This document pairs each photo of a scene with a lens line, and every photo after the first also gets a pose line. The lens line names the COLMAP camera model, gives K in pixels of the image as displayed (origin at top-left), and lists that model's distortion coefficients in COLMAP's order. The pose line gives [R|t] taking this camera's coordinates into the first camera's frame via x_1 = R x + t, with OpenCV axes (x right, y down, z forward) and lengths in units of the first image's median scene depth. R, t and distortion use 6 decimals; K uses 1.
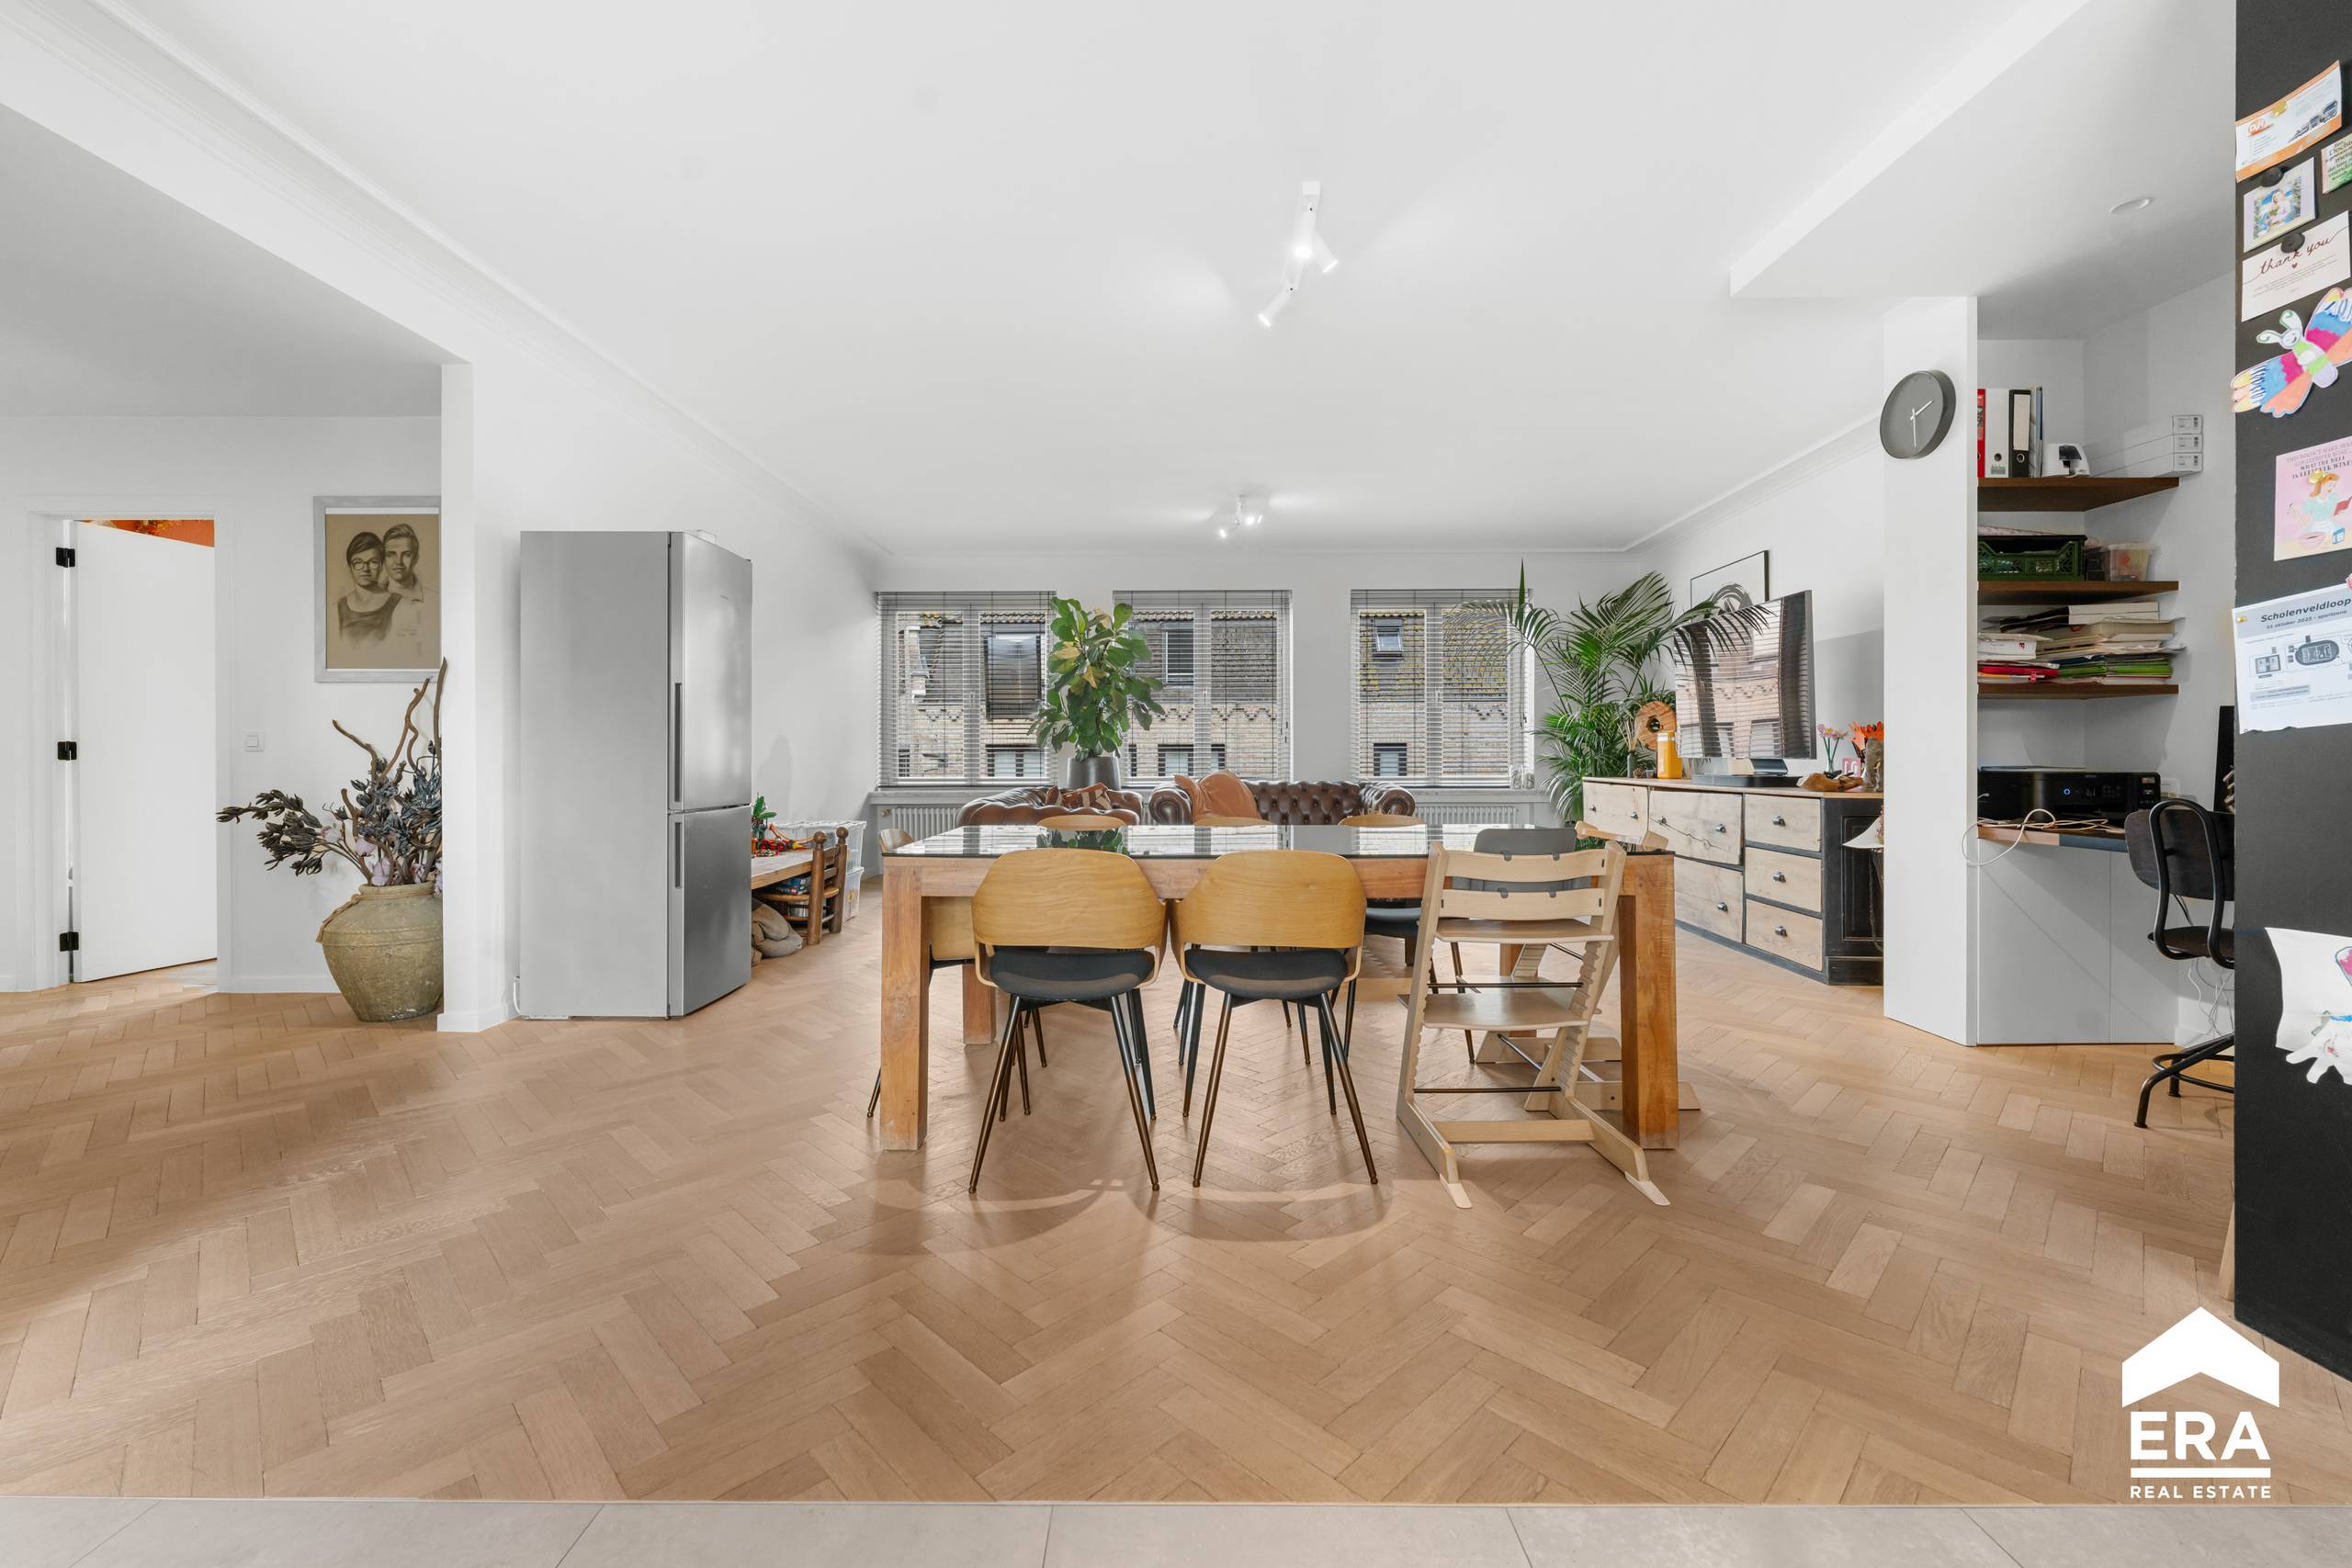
lens RADIAL K [[975.0, 0, 1181.3], [0, 975.0, 755.2], [0, 0, 1]] dist [0.001033, 0.000201]
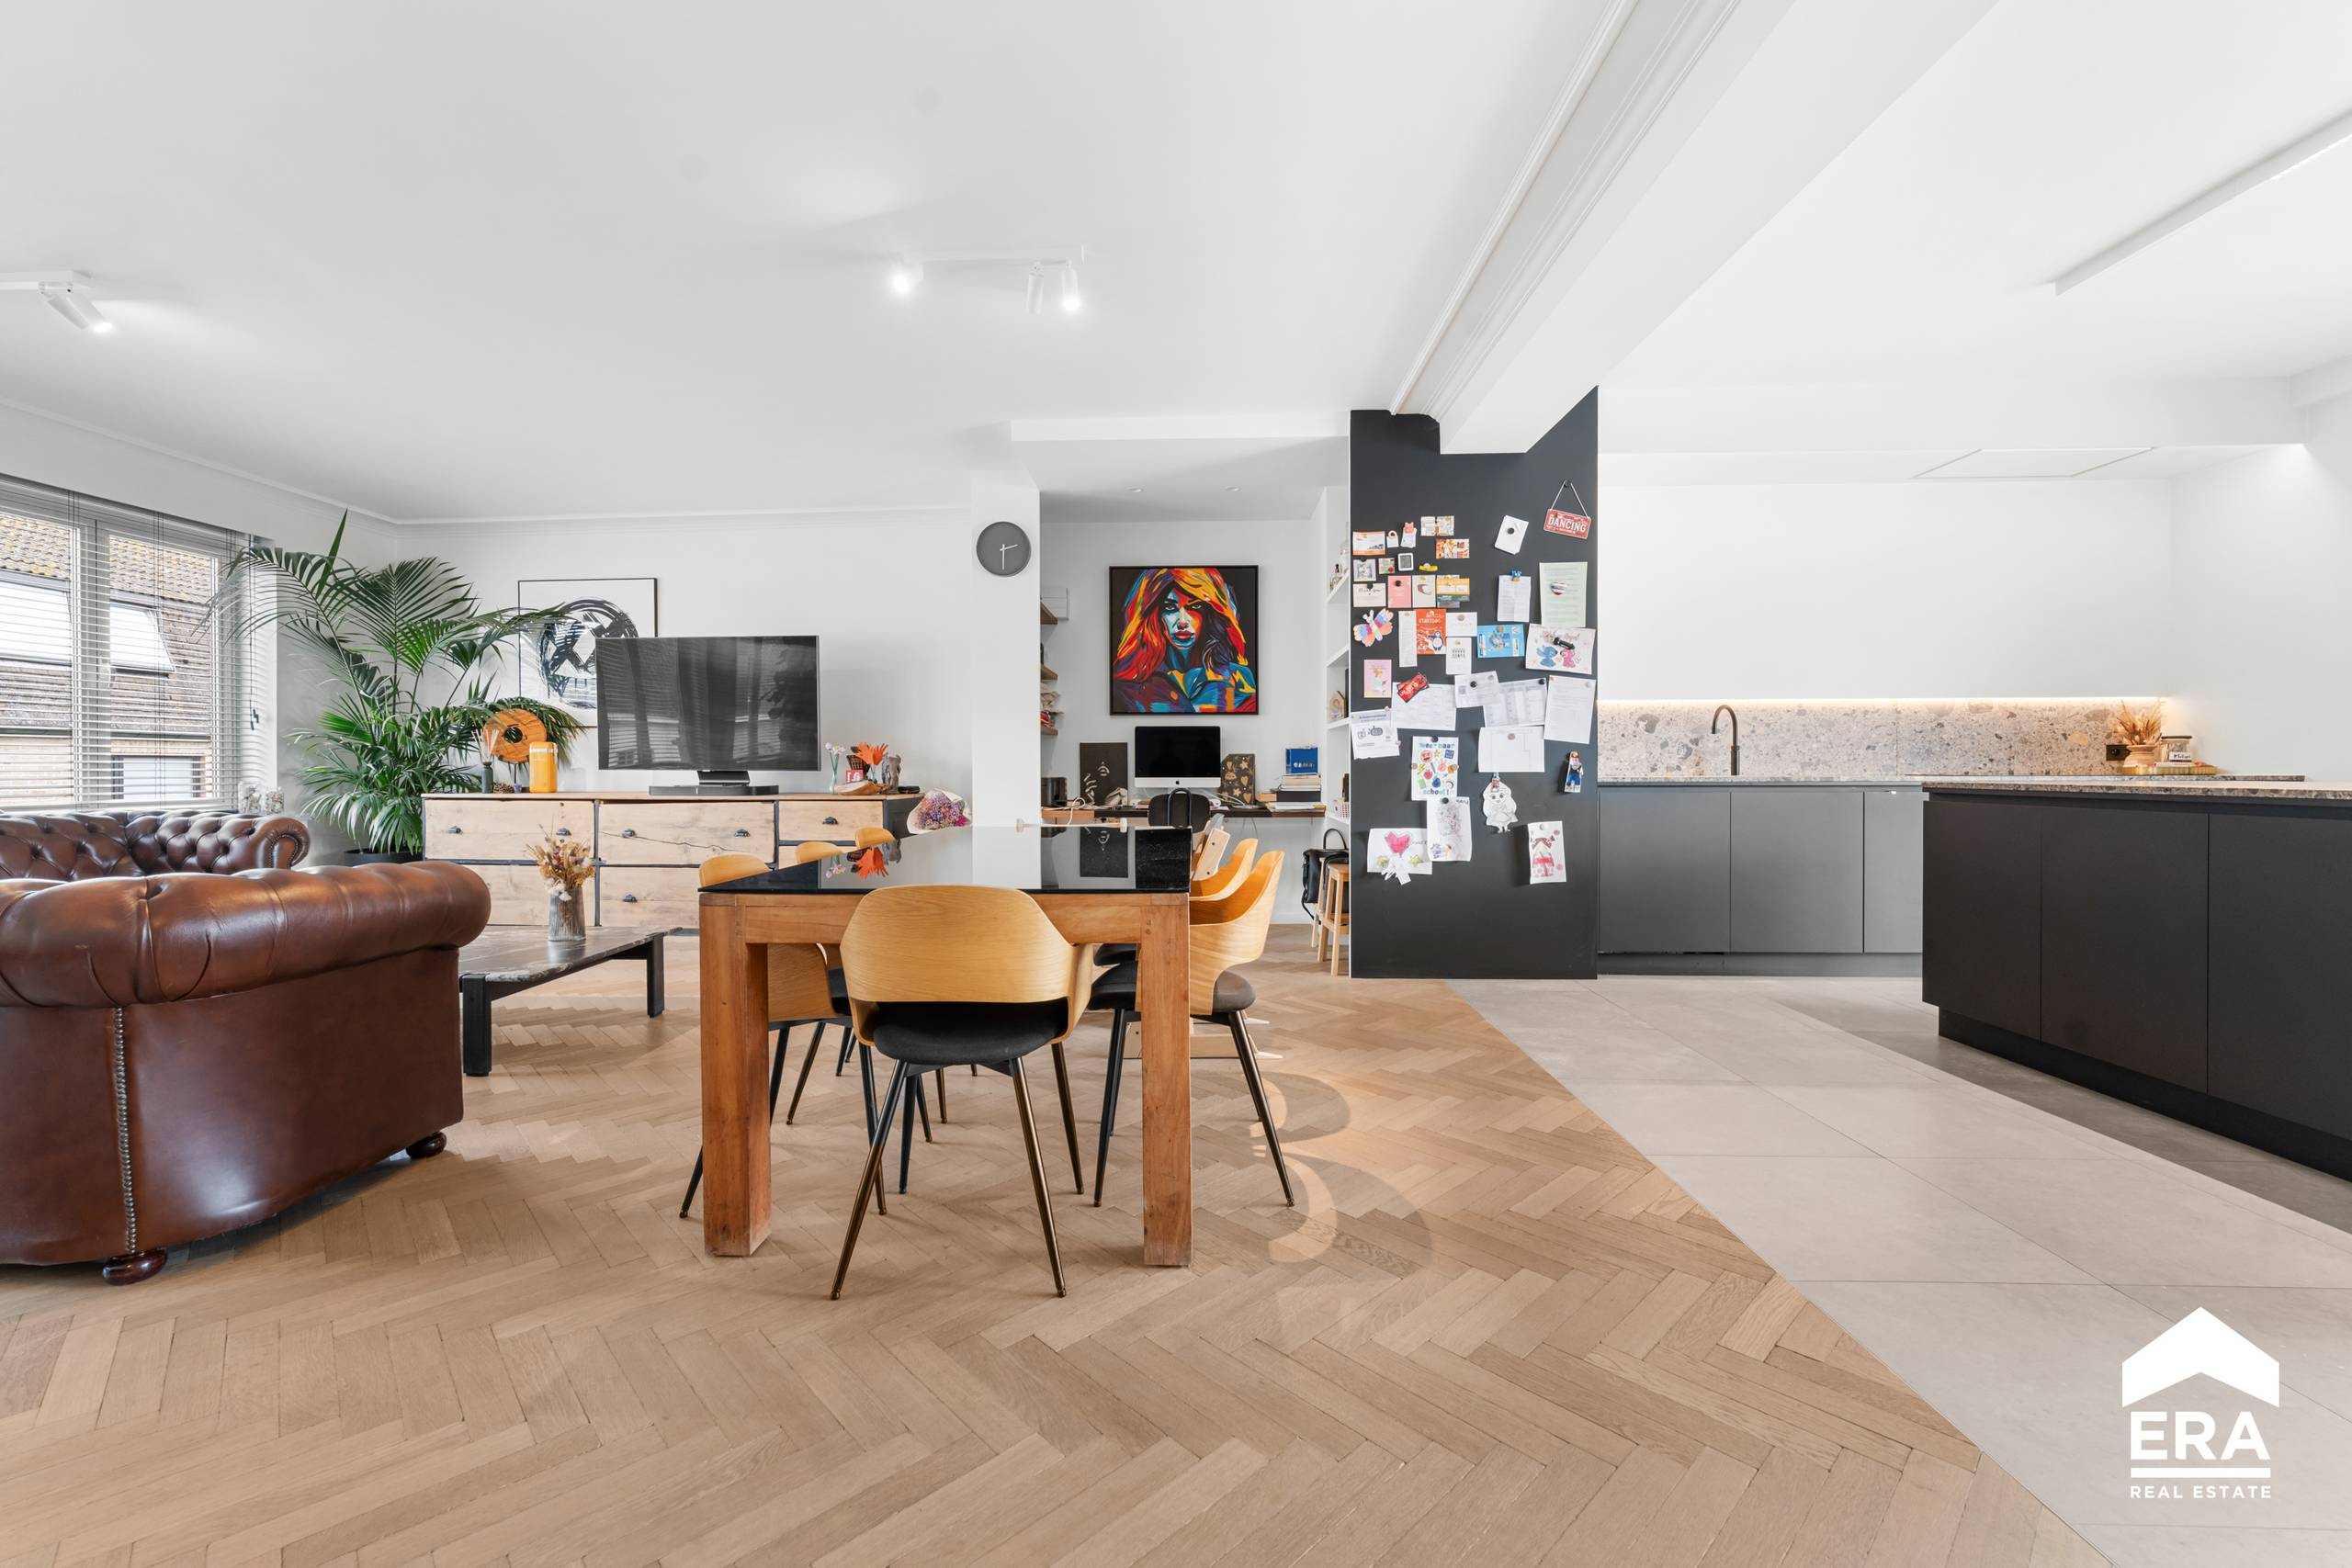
lens RADIAL K [[945.8, 0, 1165.9], [0, 945.8, 769.3], [0, 0, 1]] dist [0.000789, 0.000055]
pose [[0.031694, 0.000475, 0.999498, -1.271106], [-0.000616, 1.000000, -0.000456, 0.005907], [-0.999497, -0.000601, 0.031694, 1.182468]]
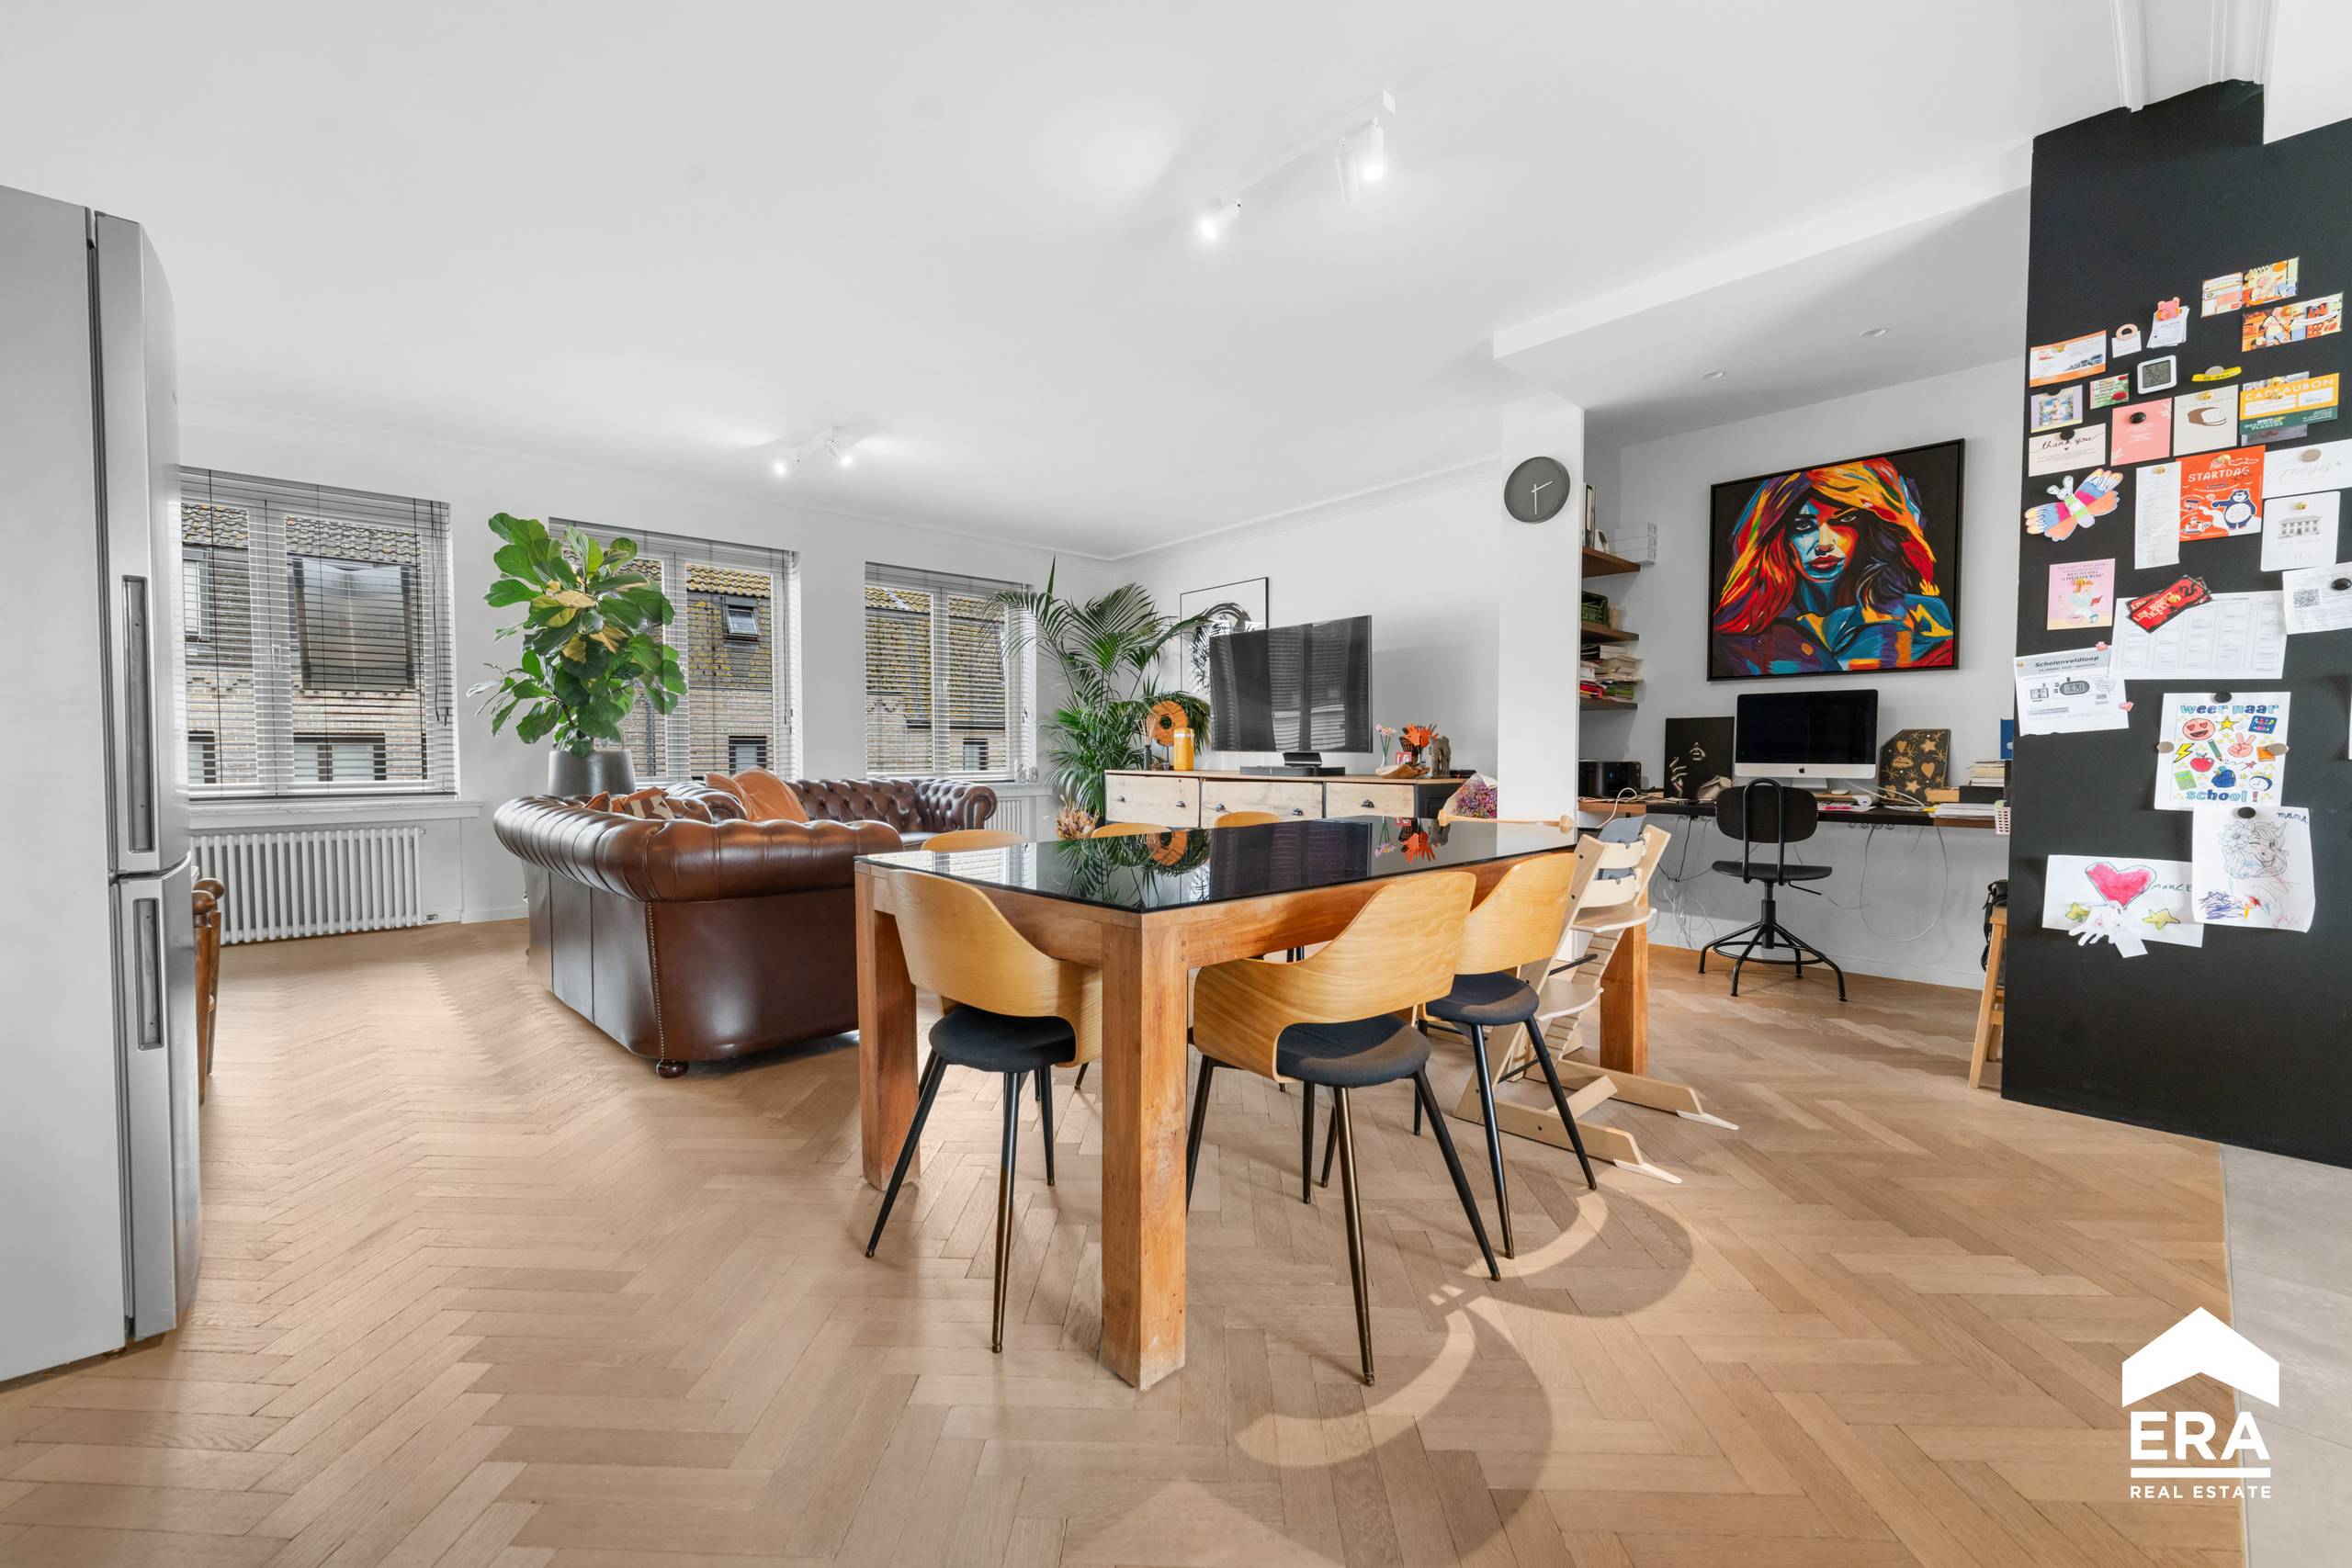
lens RADIAL K [[950.7, 0, 1176.0], [0, 950.7, 784.0], [0, 0, 1]] dist [0.000317, 0.000068]
pose [[0.729363, -0.022491, 0.683758, -0.819694], [-0.002289, 0.999374, 0.035315, 0.003789], [-0.684124, -0.027323, 0.728854, 0.665033]]
